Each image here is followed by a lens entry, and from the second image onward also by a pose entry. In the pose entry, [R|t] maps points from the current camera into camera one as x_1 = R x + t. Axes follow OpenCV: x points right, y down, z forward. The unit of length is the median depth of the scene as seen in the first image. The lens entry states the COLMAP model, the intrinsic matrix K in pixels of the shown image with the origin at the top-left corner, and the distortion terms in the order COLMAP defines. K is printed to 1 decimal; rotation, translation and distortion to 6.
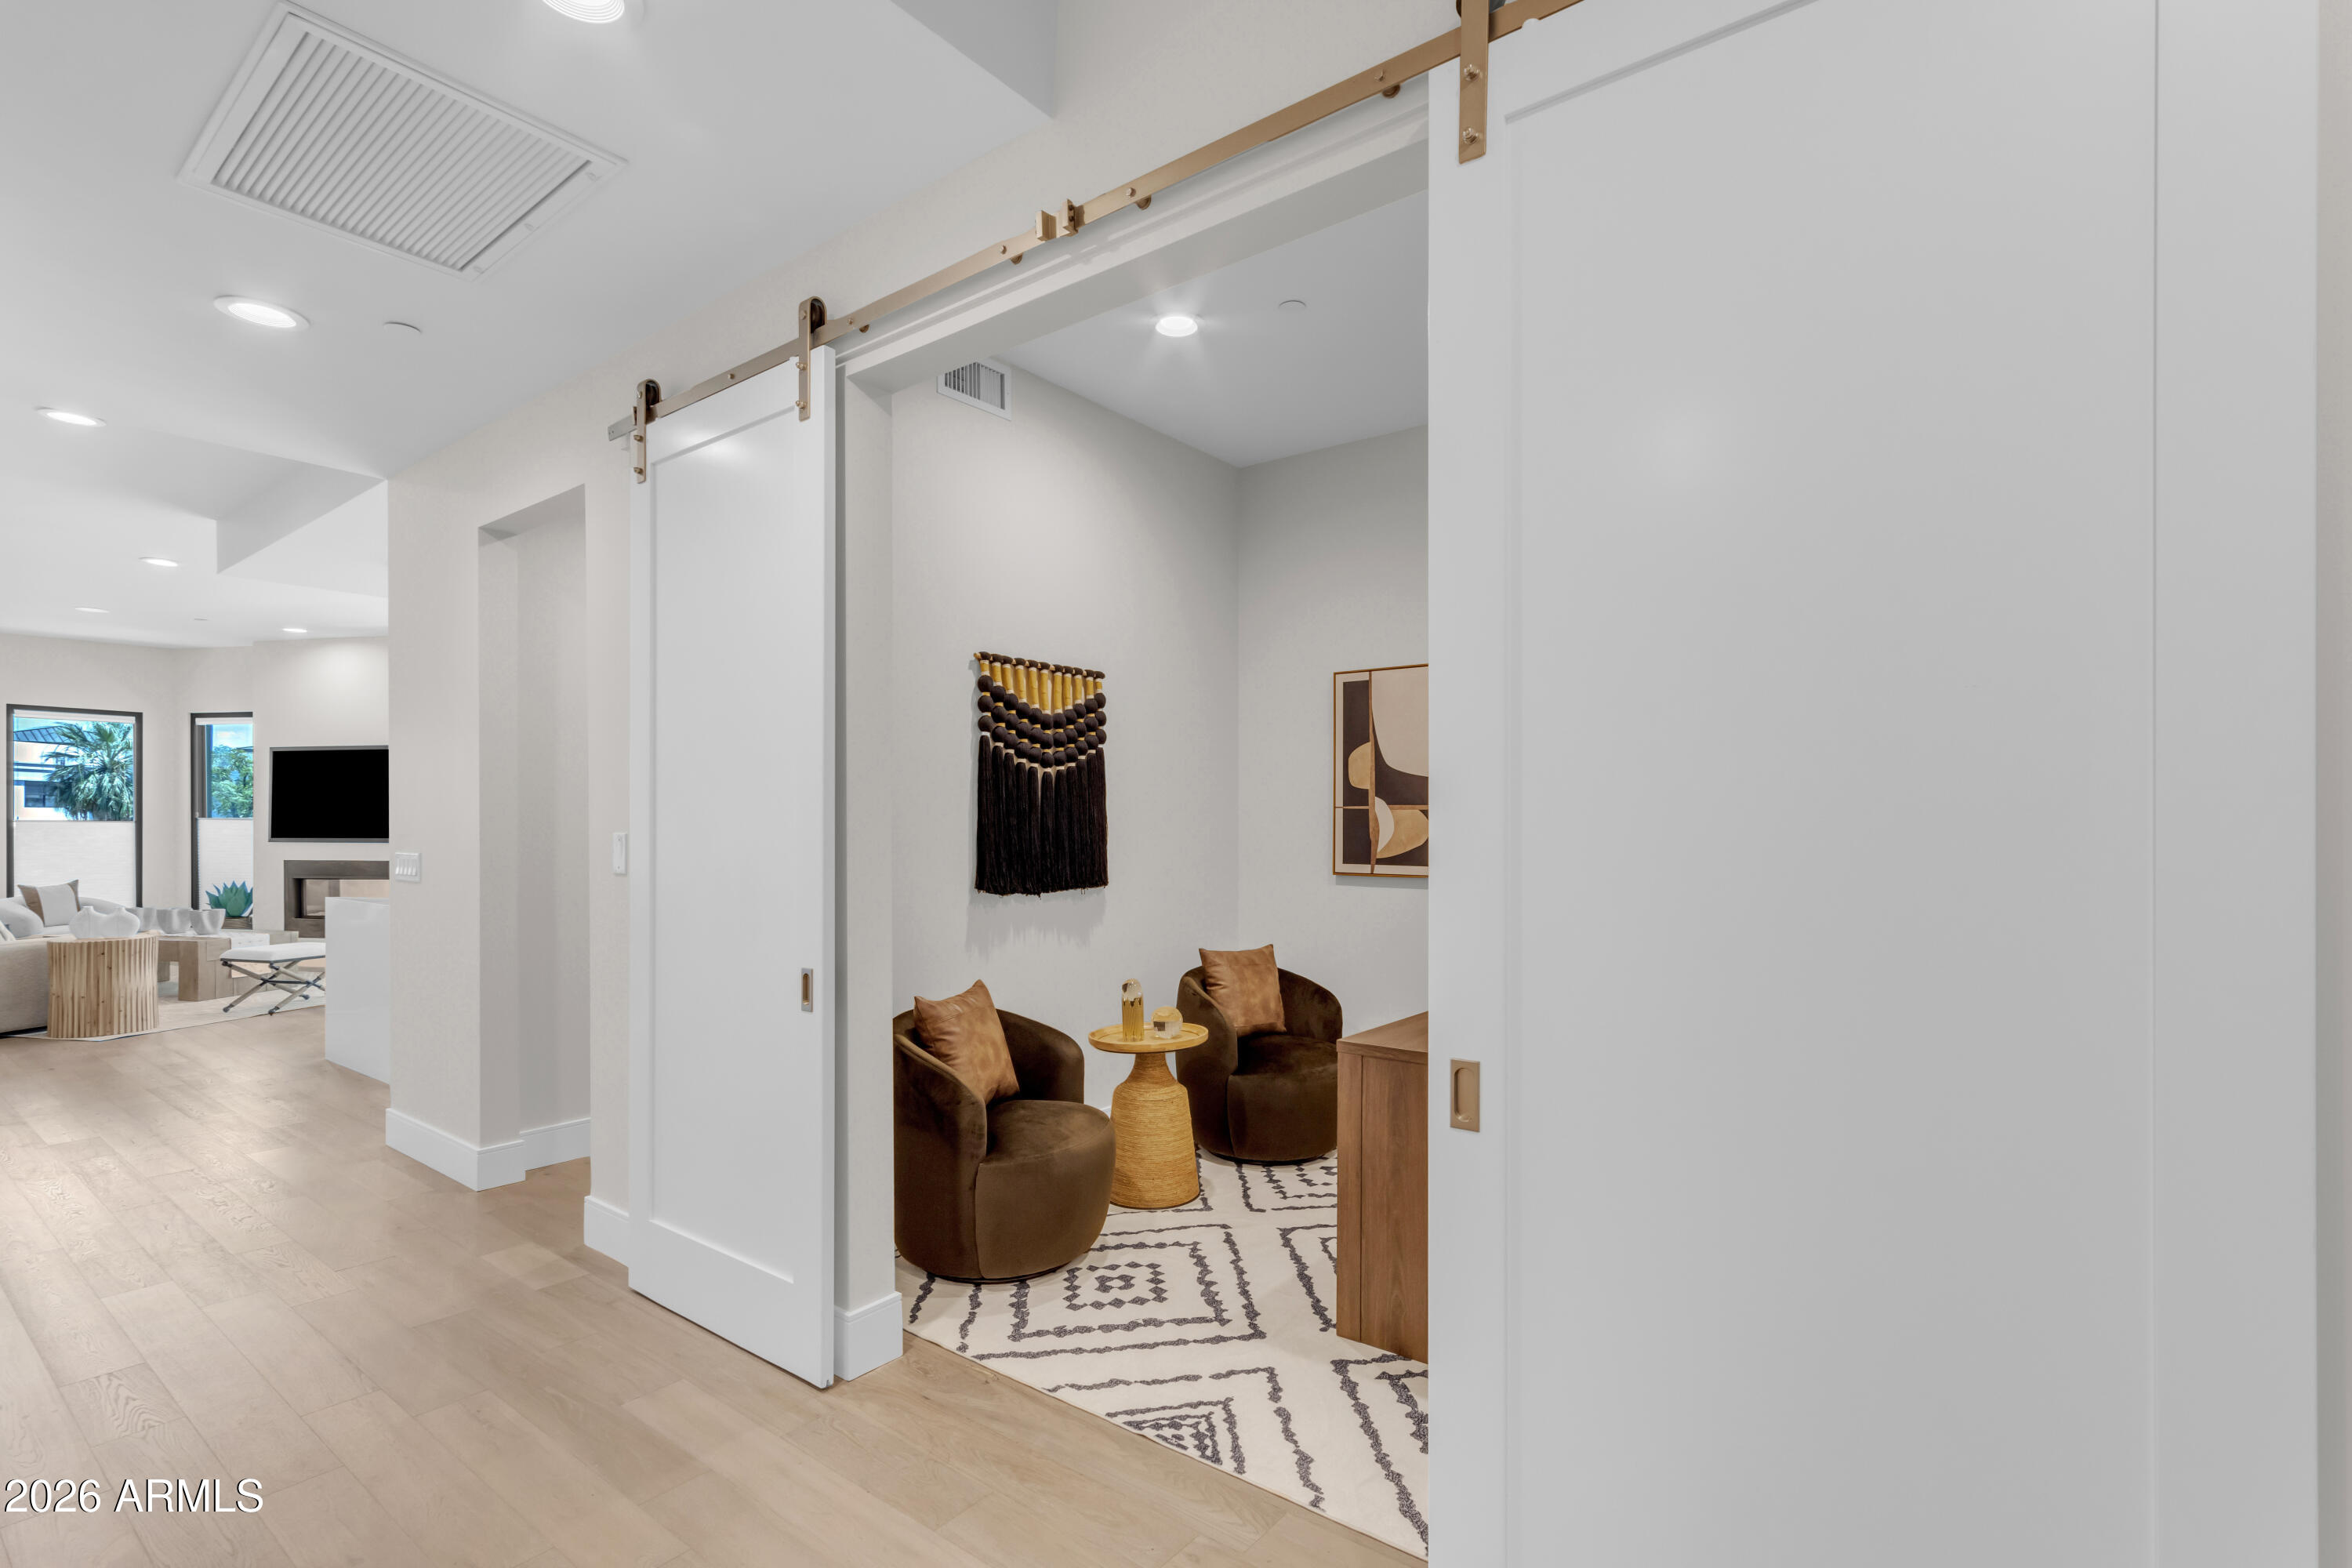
lens RADIAL K [[1078.2, 0, 1140.6], [0, 1078.2, 830.7], [0, 0, 1]] dist [0.001745, 0.001541]
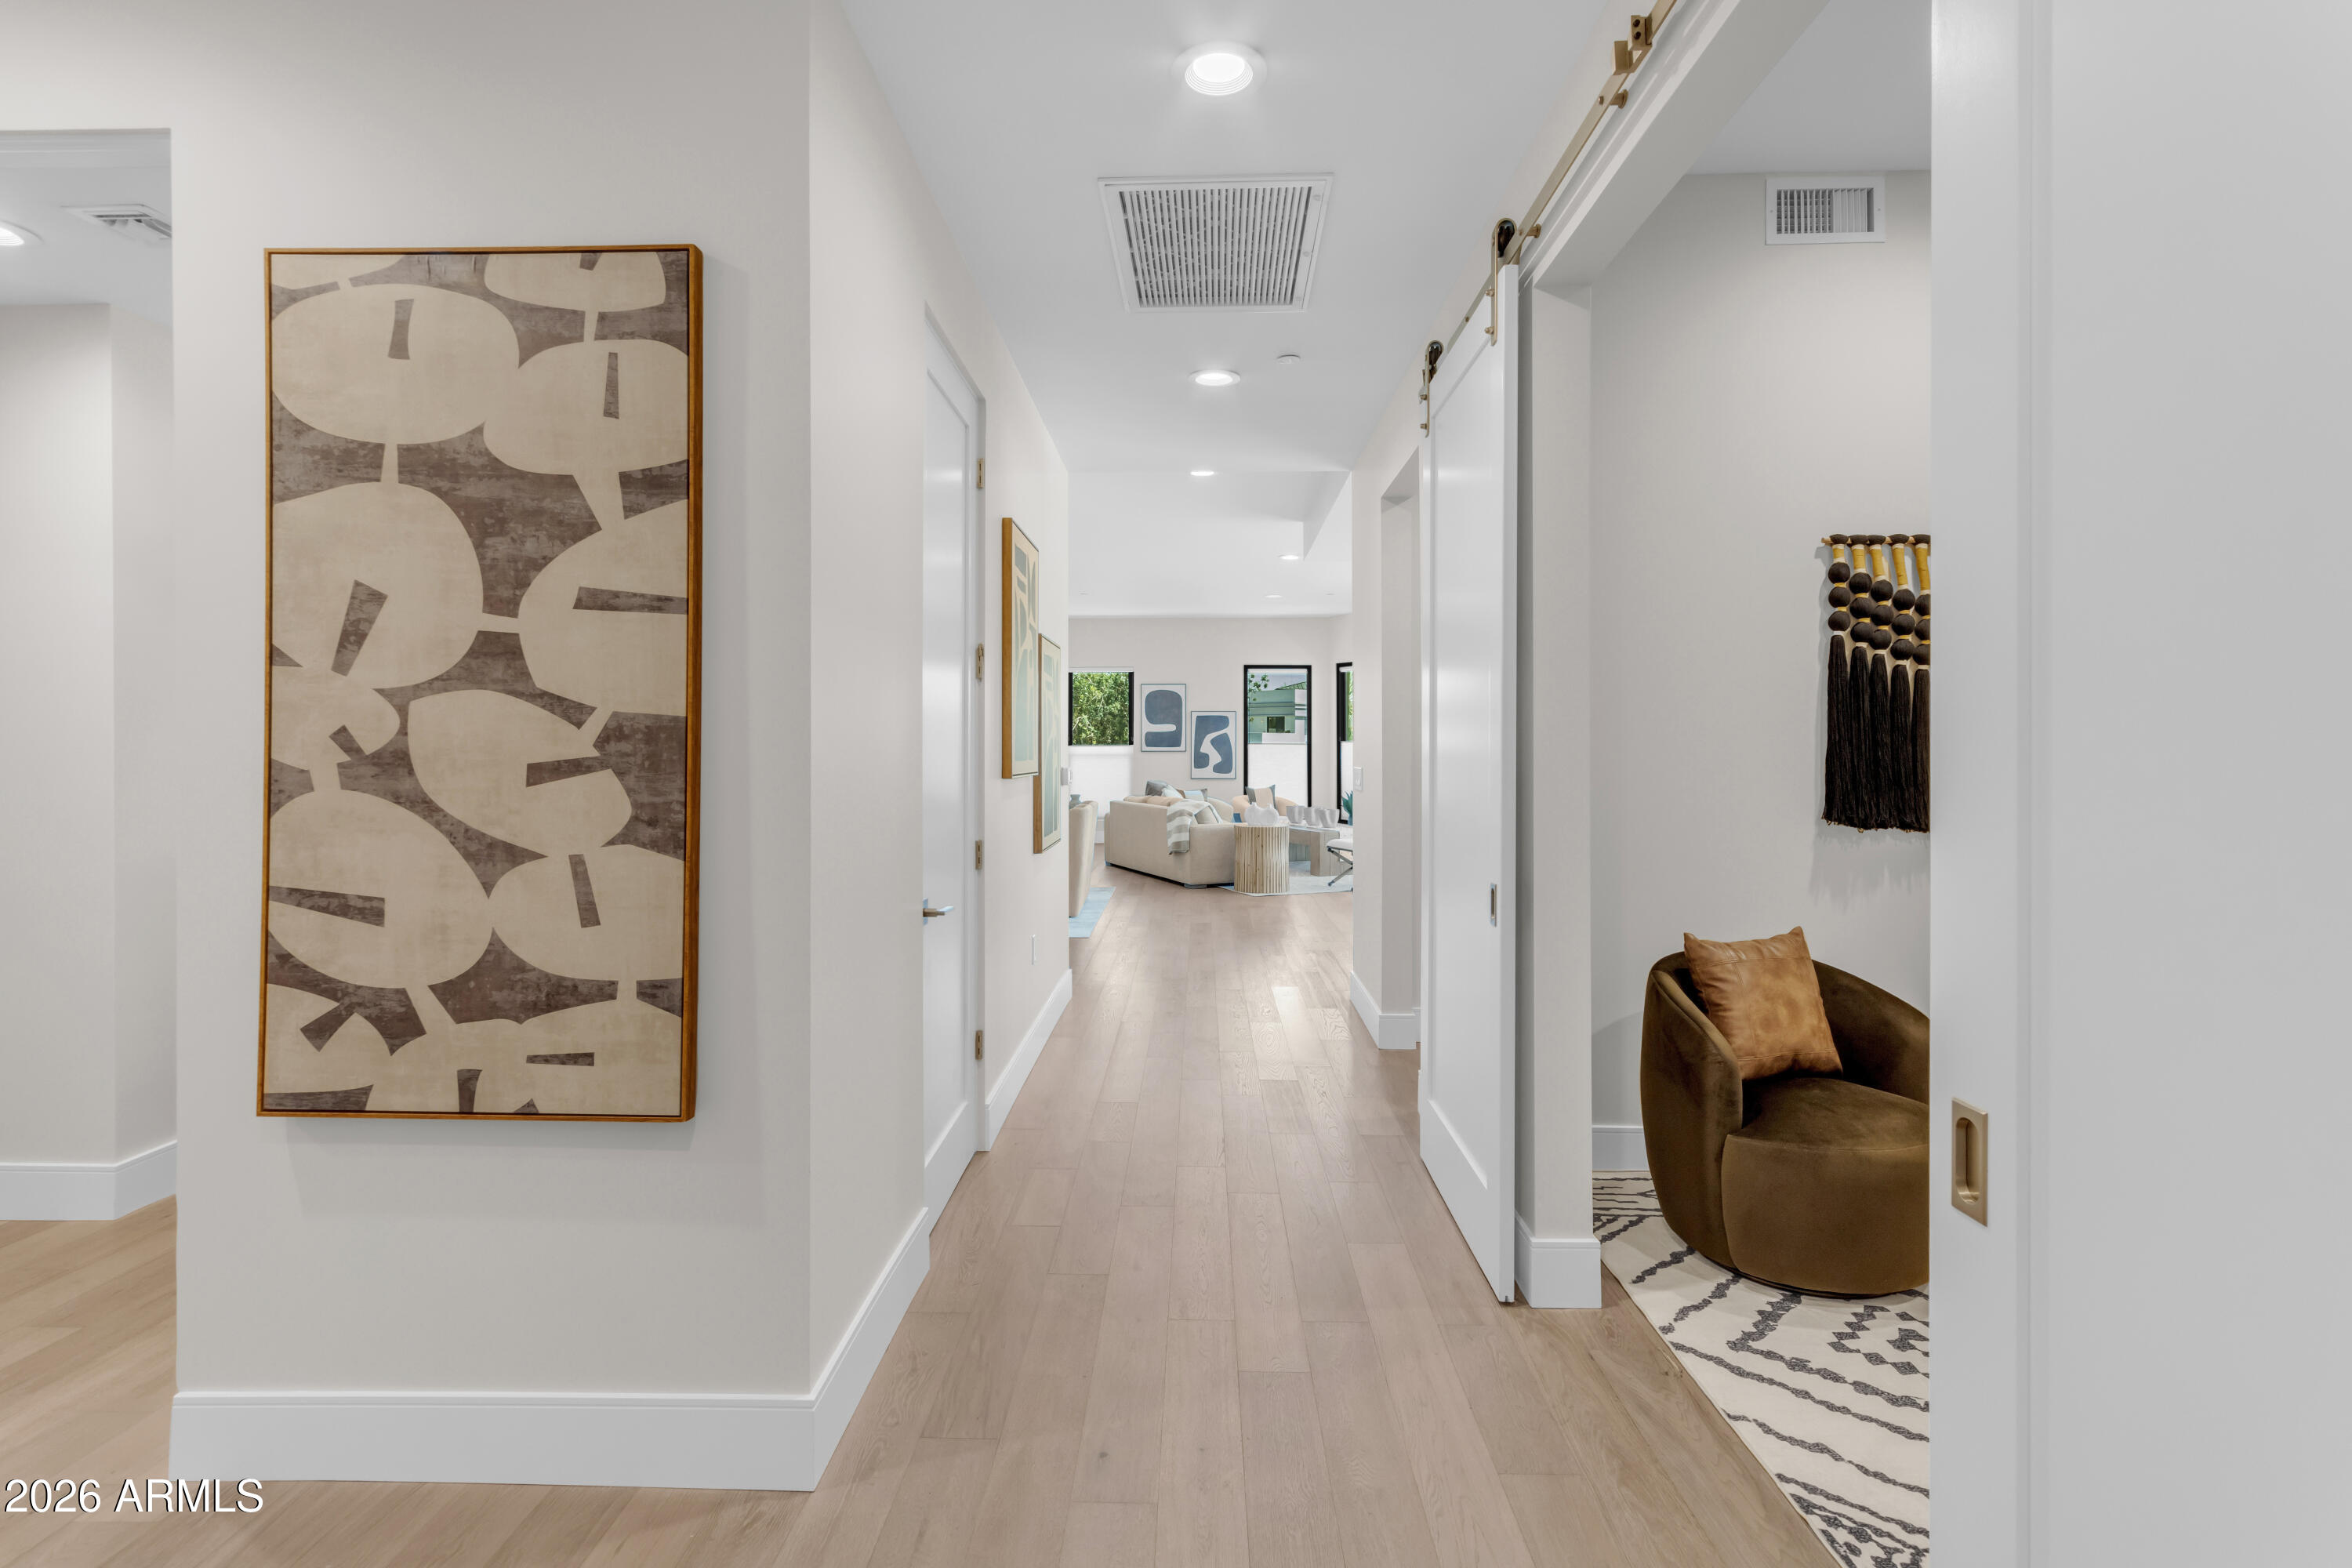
lens RADIAL K [[1078.2, 0, 1192.3], [0, 1078.2, 751.6], [0, 0, 1]] dist [0.001745, 0.001541]
pose [[0.610831, 0.002784, -0.791756, 0.195862], [-0.003910, 0.999992, 0.000500, 0.002462], [0.791751, 0.002791, 0.610837, 0.094274]]
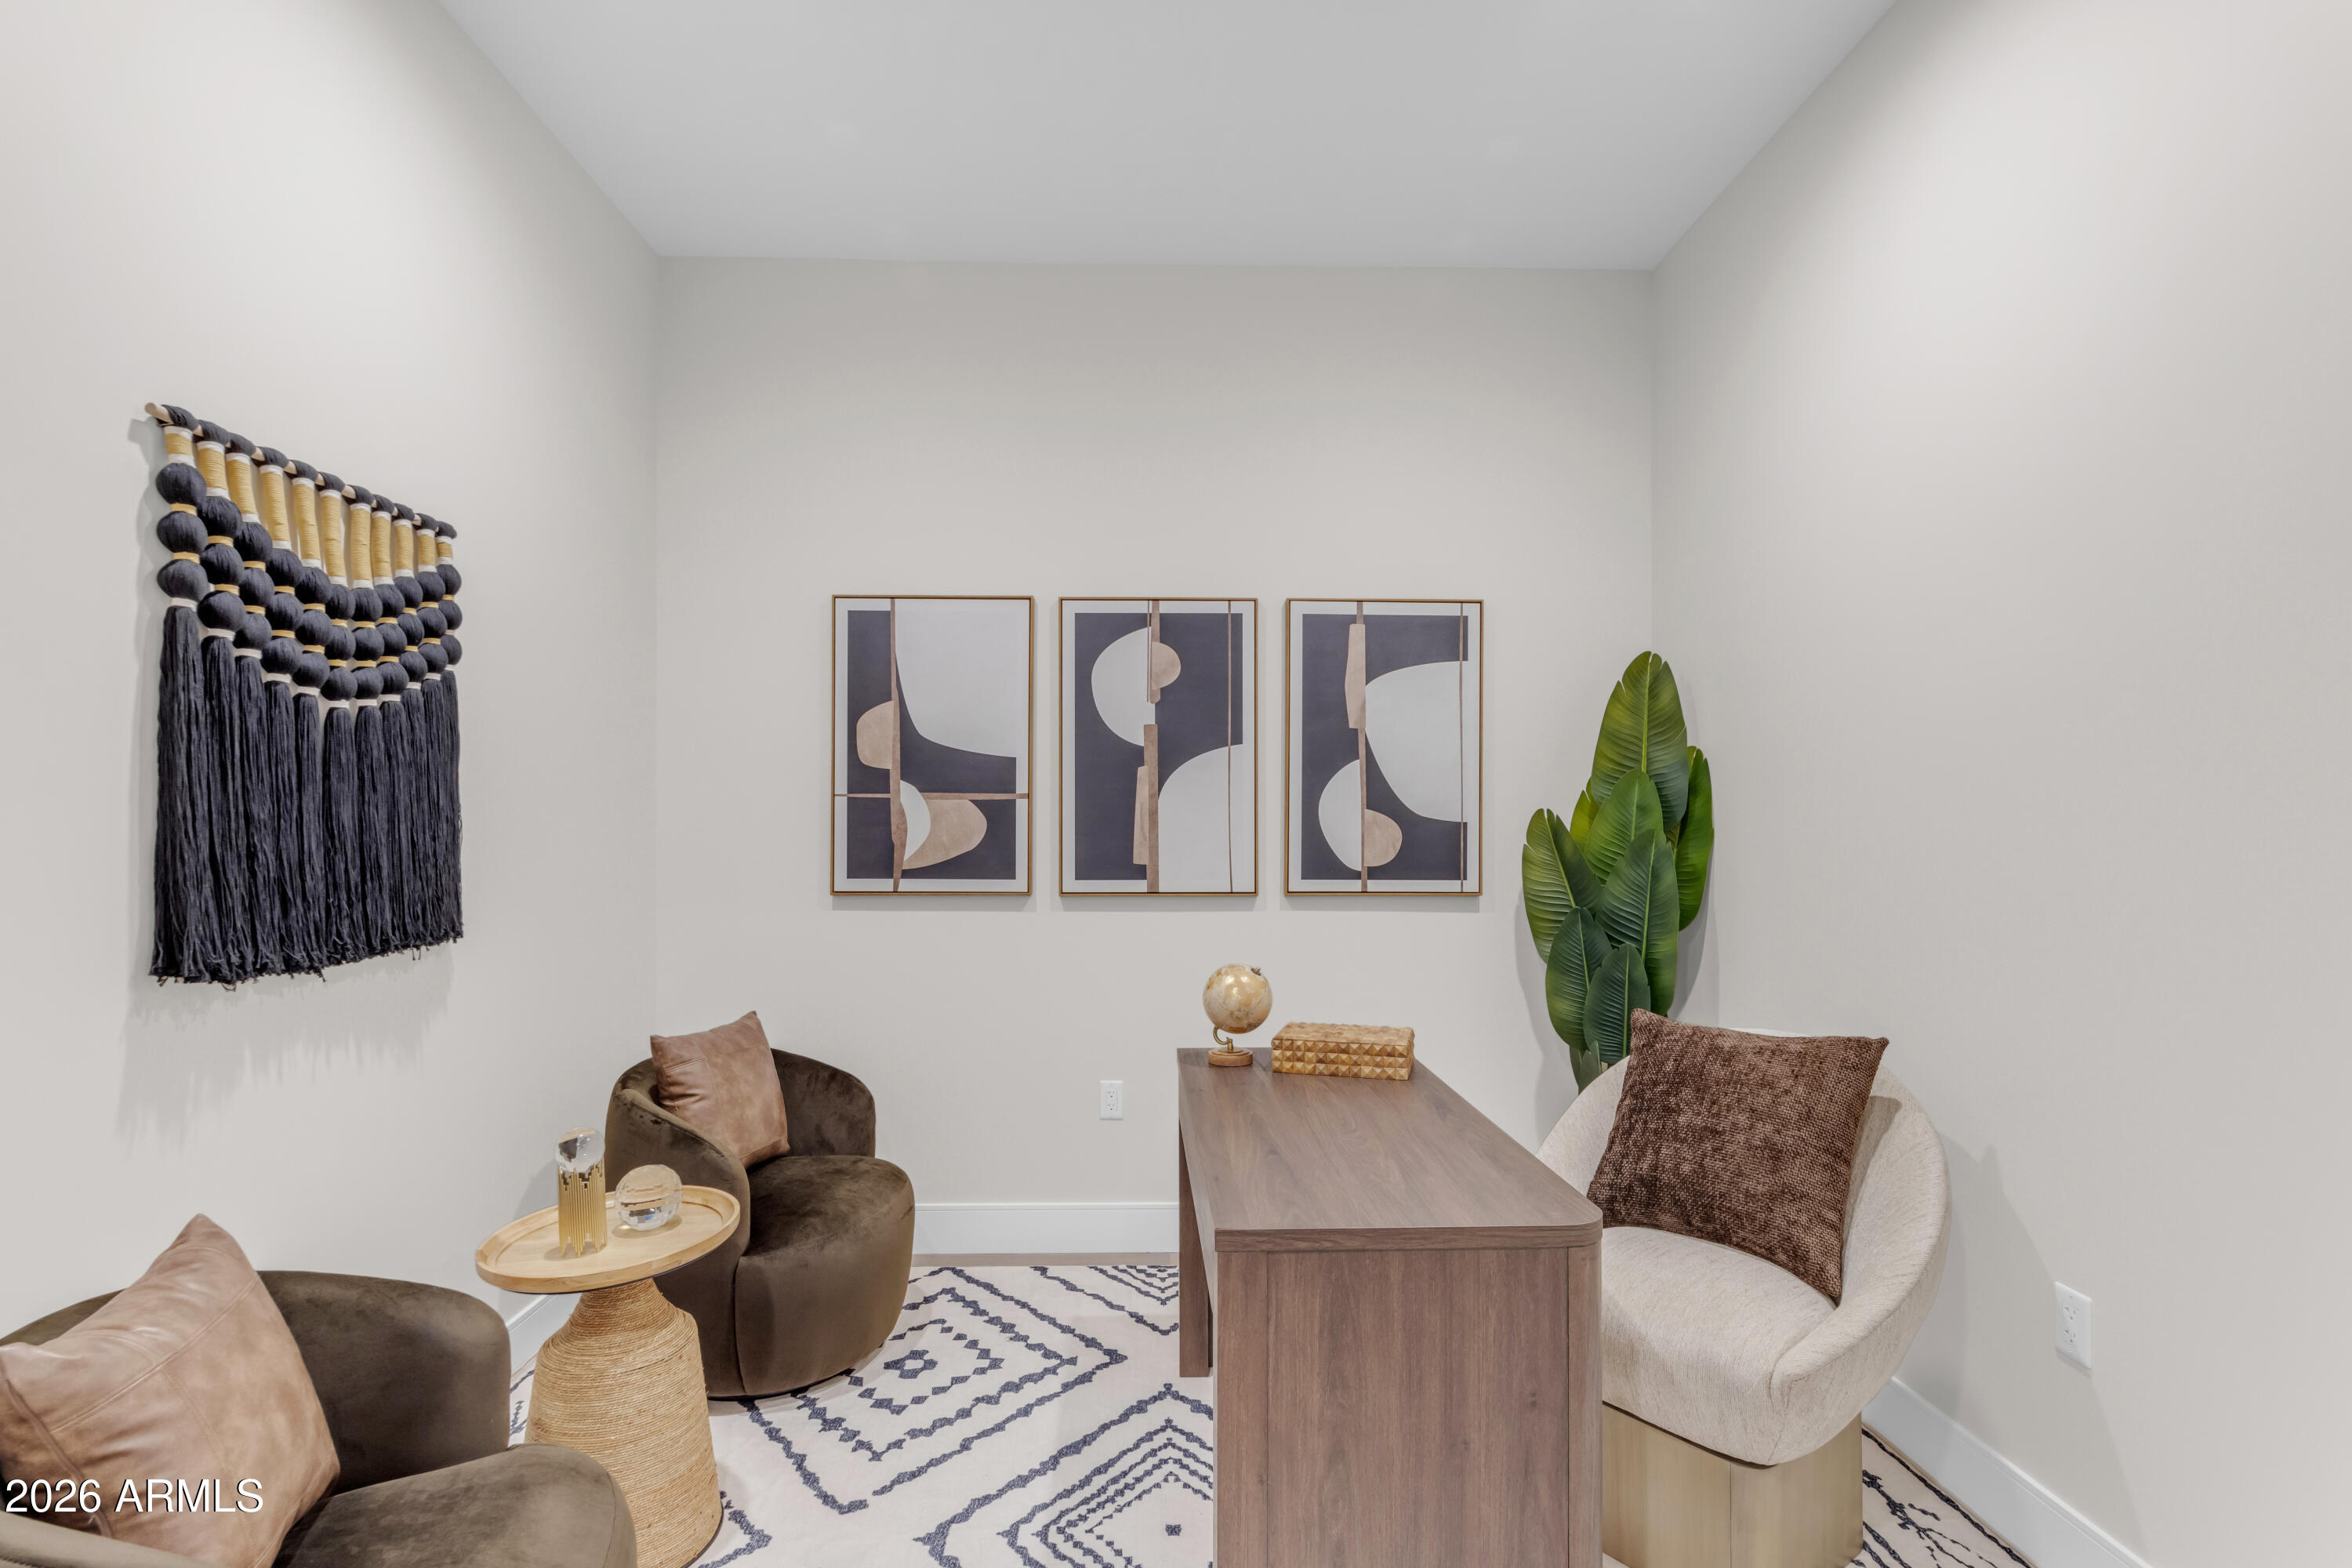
lens RADIAL K [[1078.2, 0, 1143.2], [0, 1078.2, 817.5], [0, 0, 1]] dist [0.001745, 0.001541]
pose [[0.764014, 0.001783, 0.645198, -0.121296], [0.004347, 0.999959, -0.007911, -0.001610], [-0.645186, 0.008849, 0.763975, 0.409777]]
